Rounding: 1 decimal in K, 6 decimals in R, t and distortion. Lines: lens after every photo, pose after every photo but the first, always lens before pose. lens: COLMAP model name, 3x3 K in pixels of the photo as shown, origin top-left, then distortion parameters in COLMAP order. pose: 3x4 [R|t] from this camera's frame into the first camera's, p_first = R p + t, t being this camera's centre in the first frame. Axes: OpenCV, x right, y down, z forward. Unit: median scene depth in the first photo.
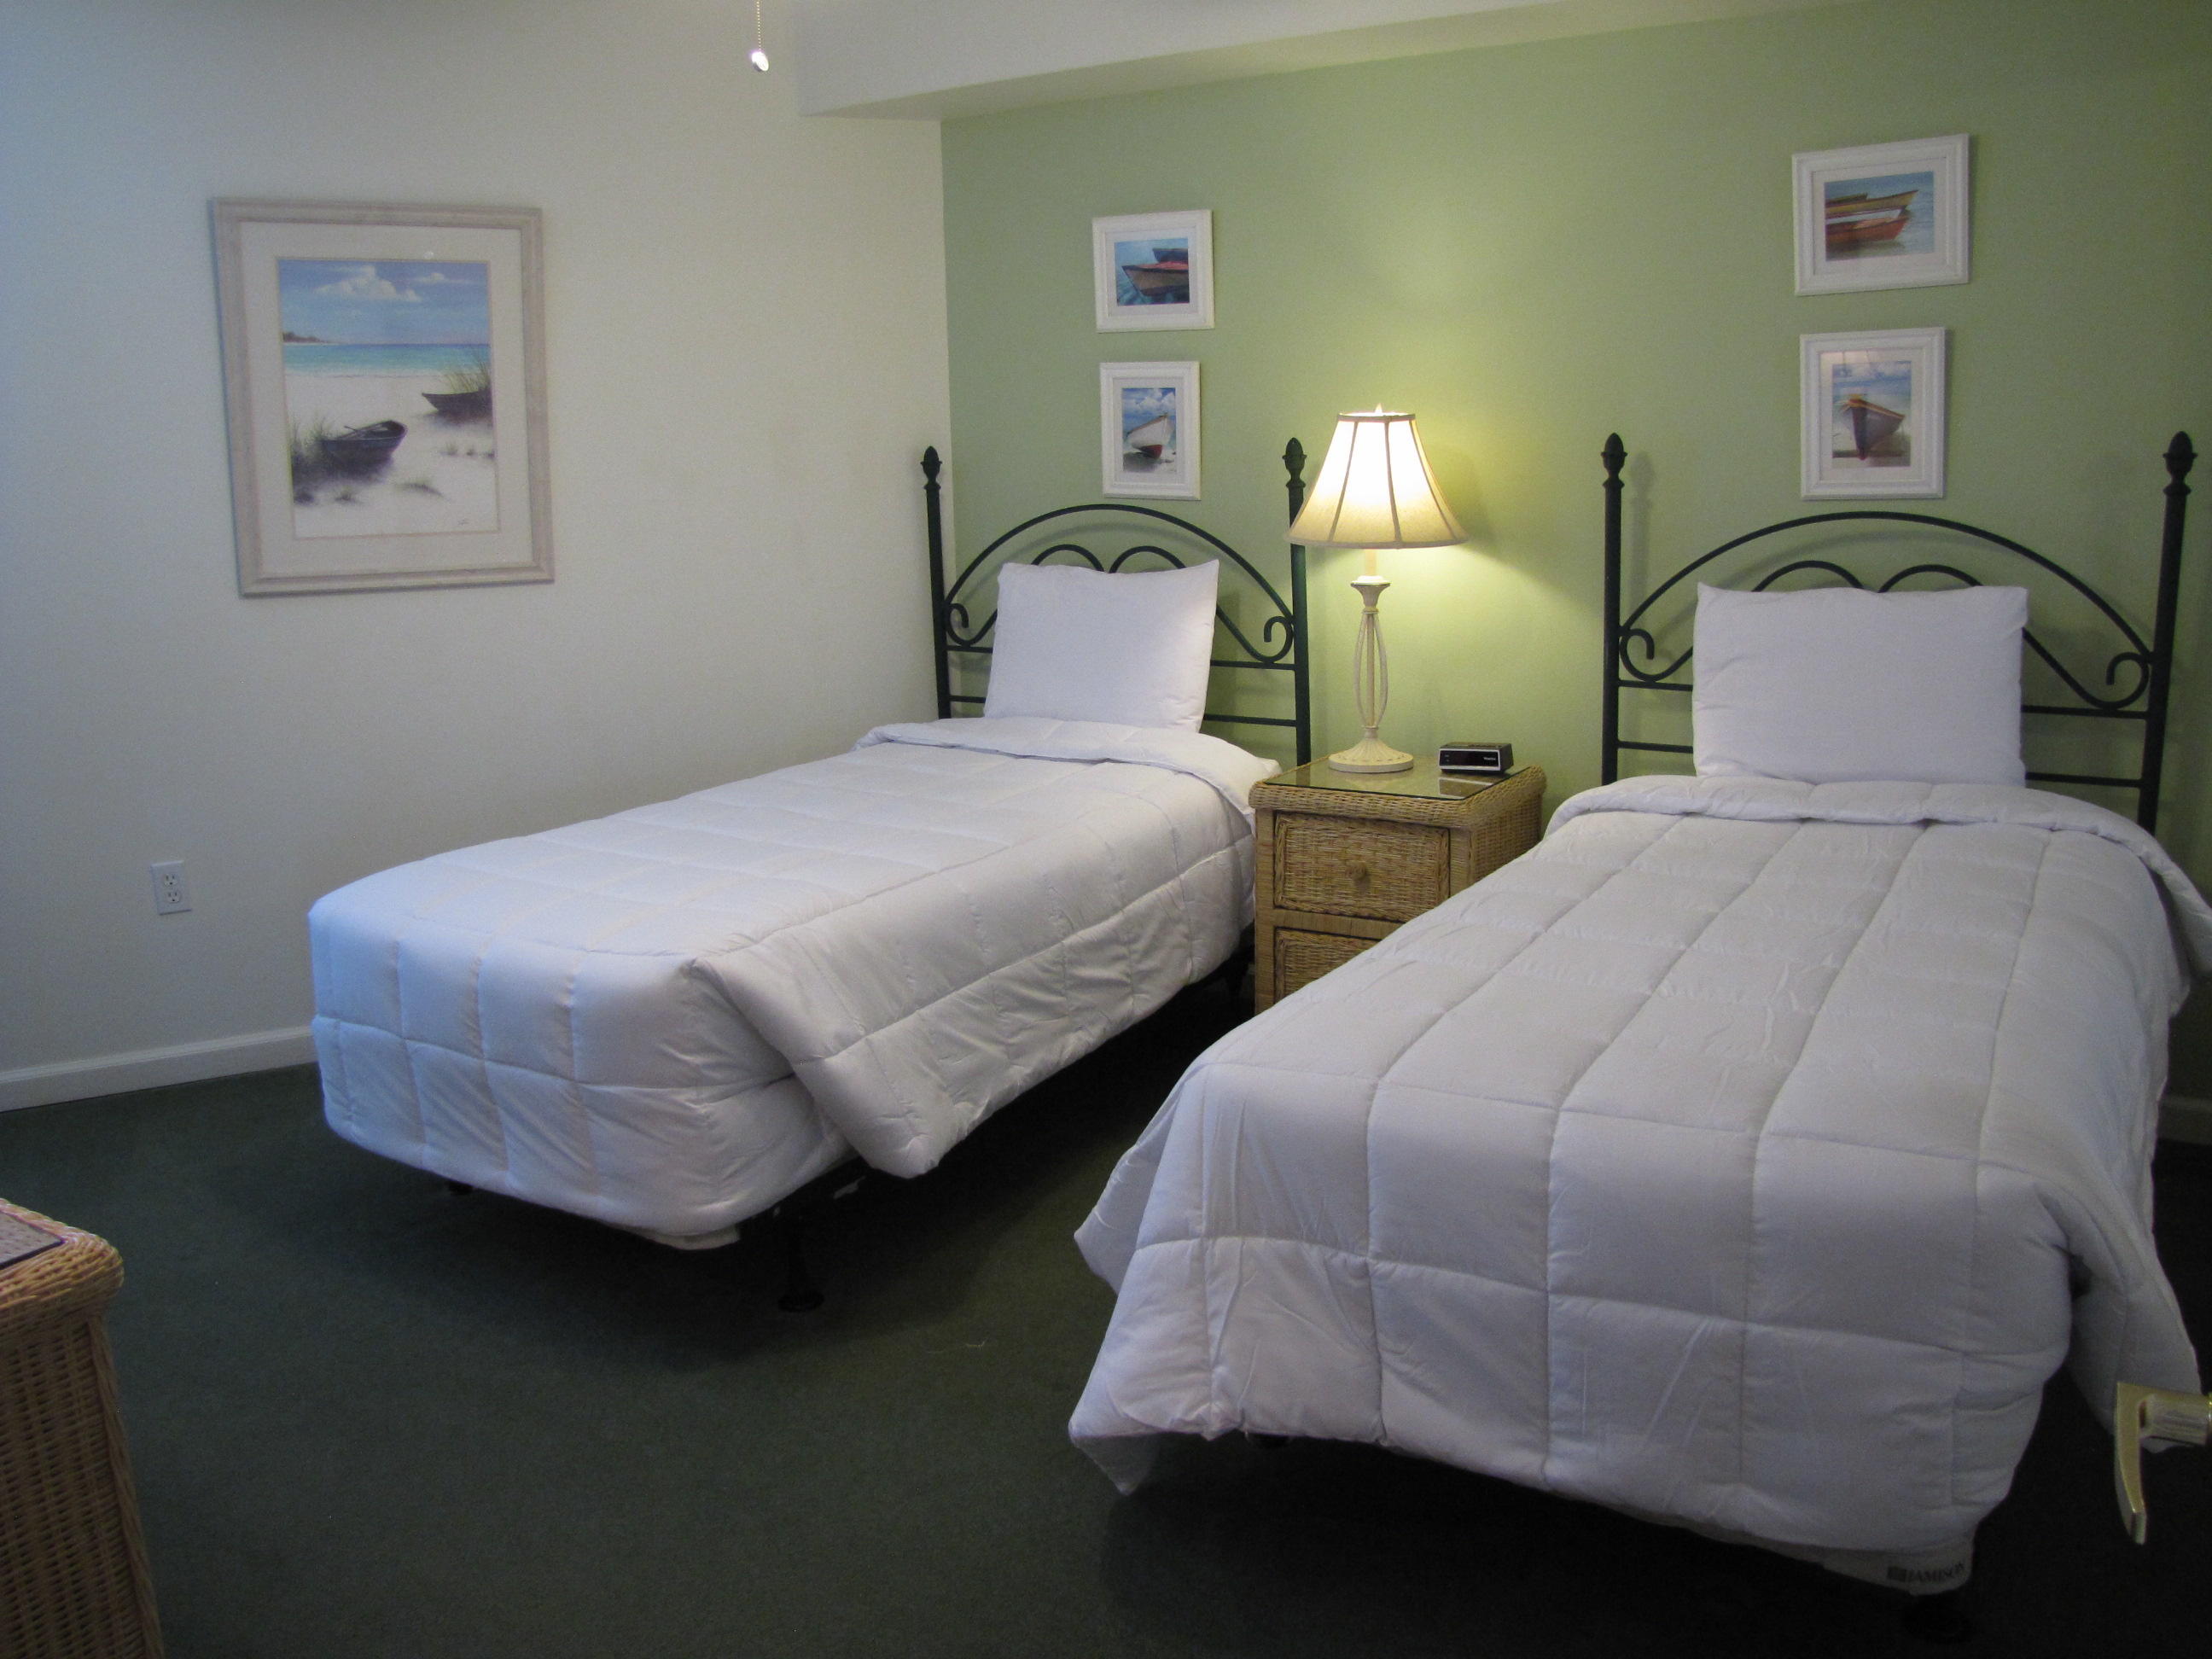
lens RADIAL K [[1857.1, 0, 1106.0], [0, 1857.1, 829.5], [0, 0, 1]] dist [-0.183389, 0.159551]
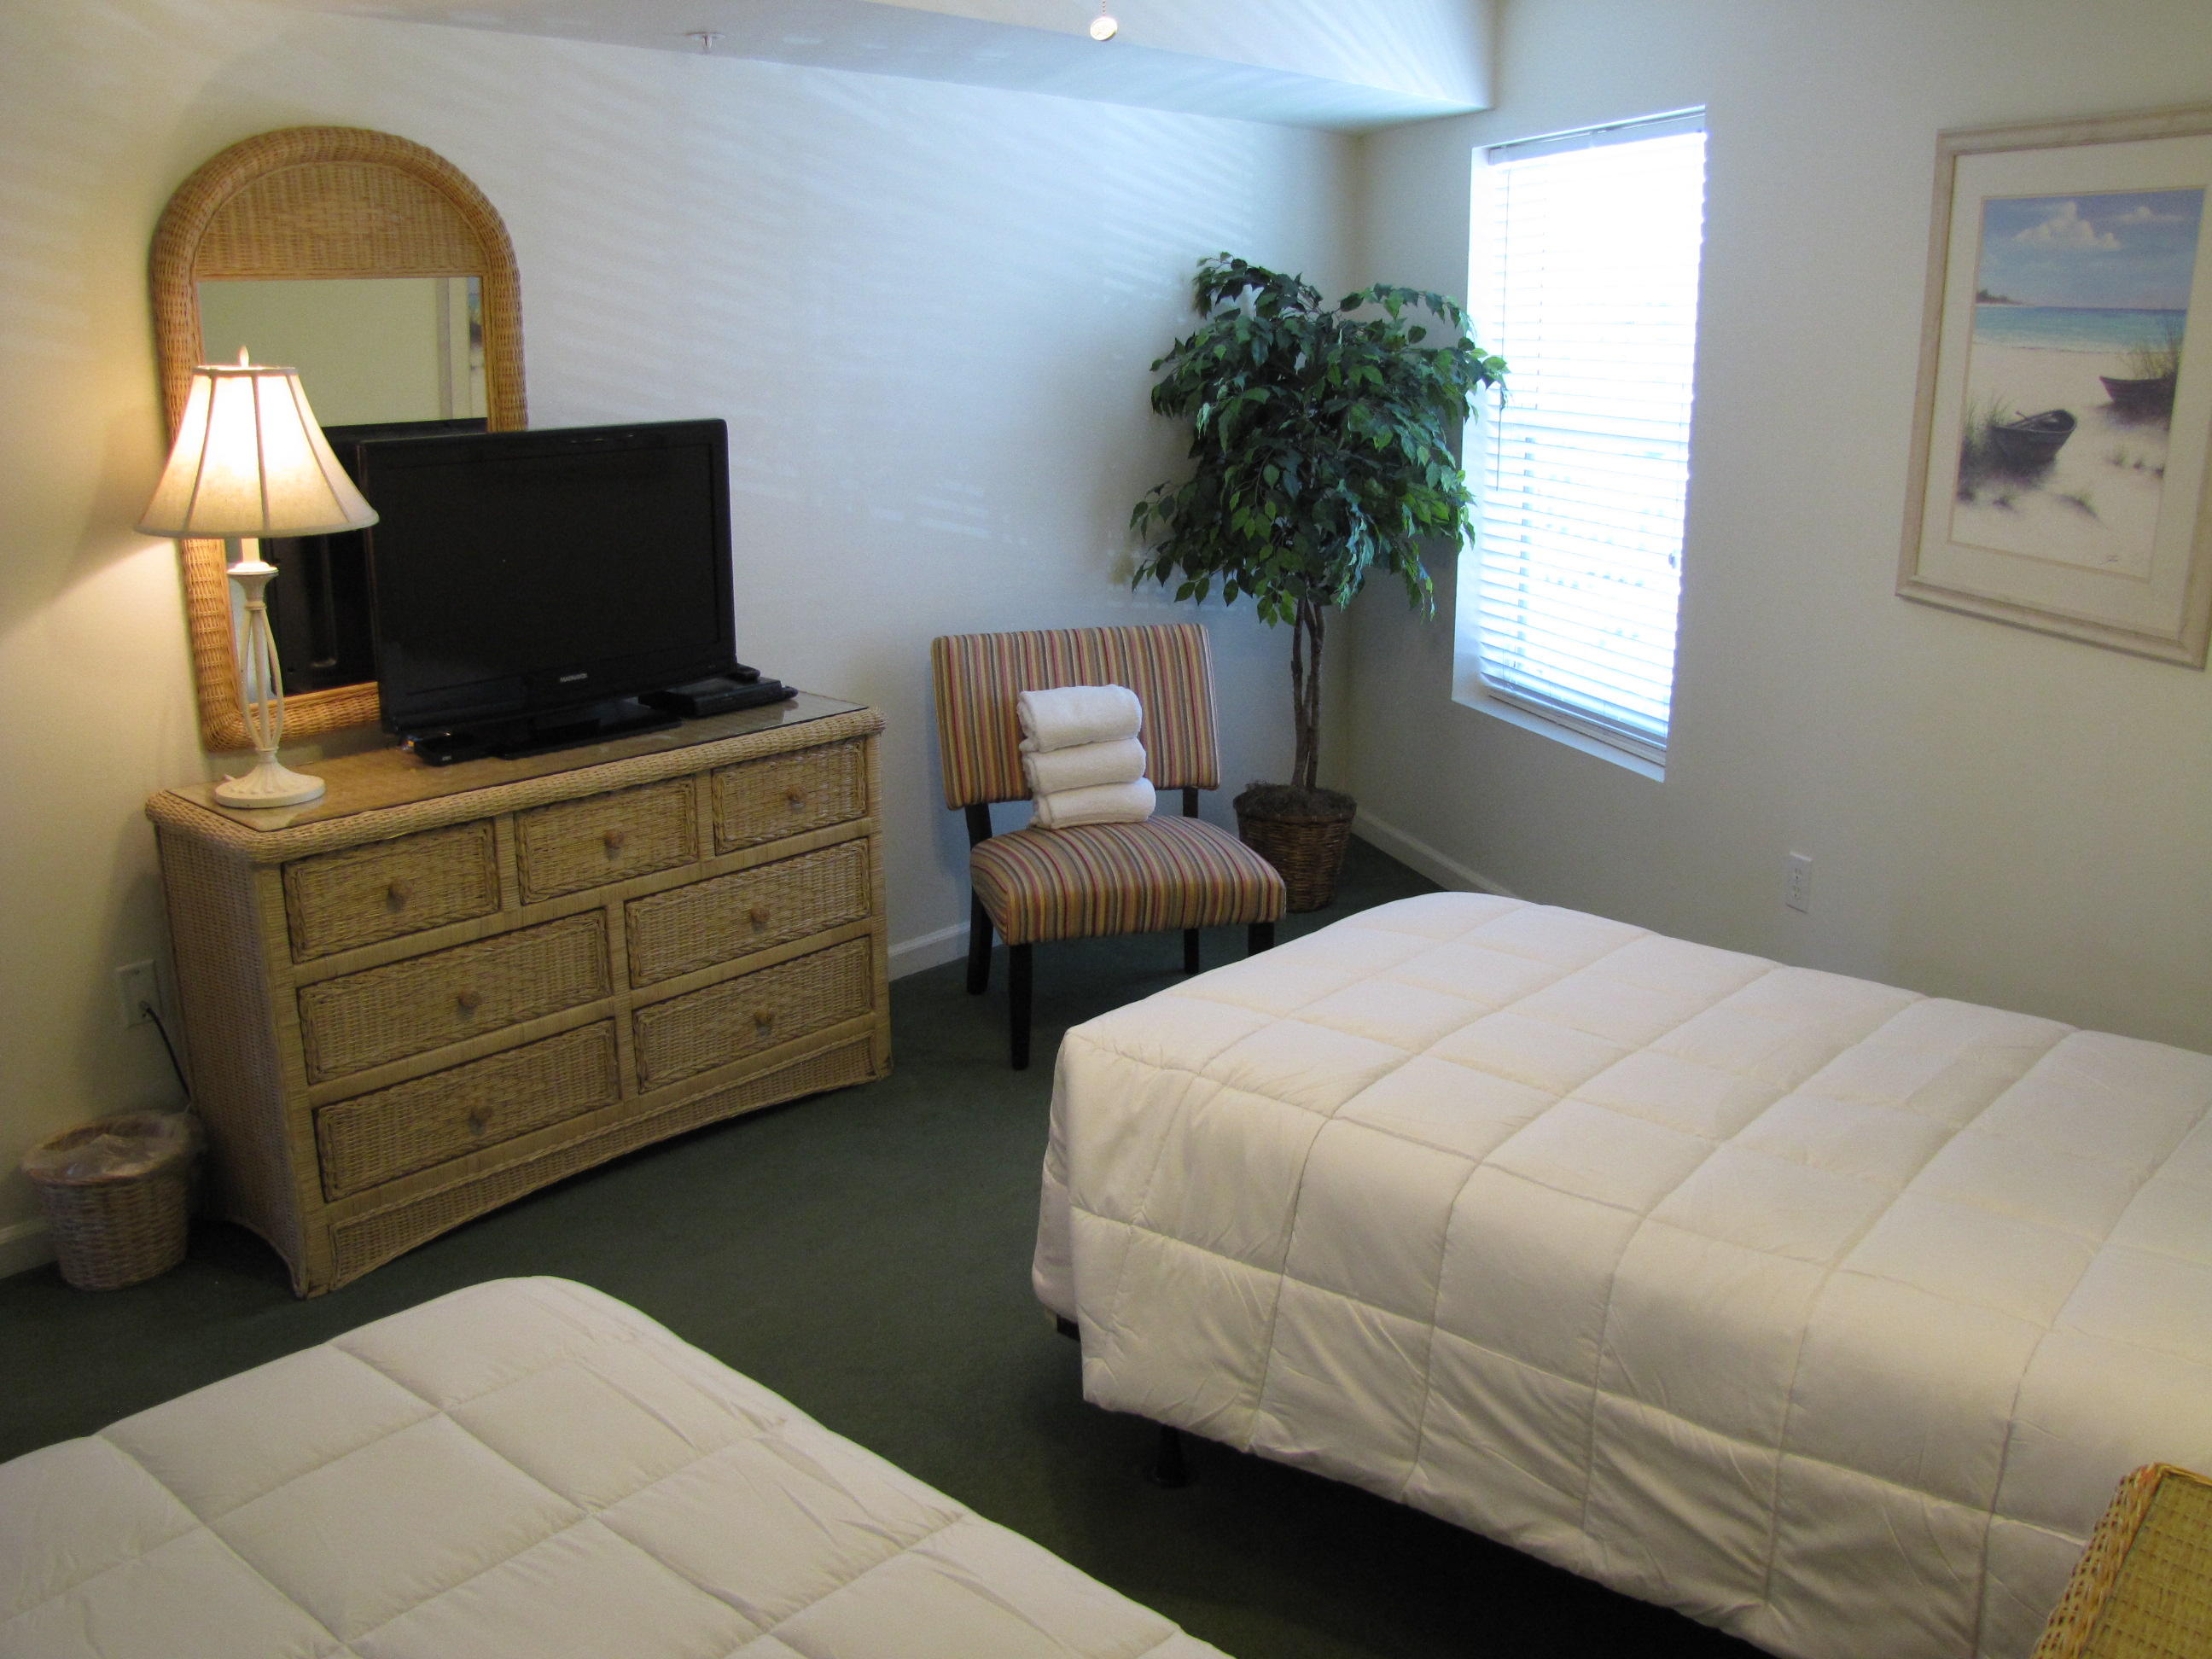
lens RADIAL K [[1857.1, 0, 1106.0], [0, 1857.1, 829.5], [0, 0, 1]] dist [-0.183389, 0.159551]
pose [[-0.168735, 0.285375, -0.943446, 0.430532], [-0.199275, 0.927527, 0.316200, -0.223158], [0.965307, 0.241359, -0.099638, 0.741041]]
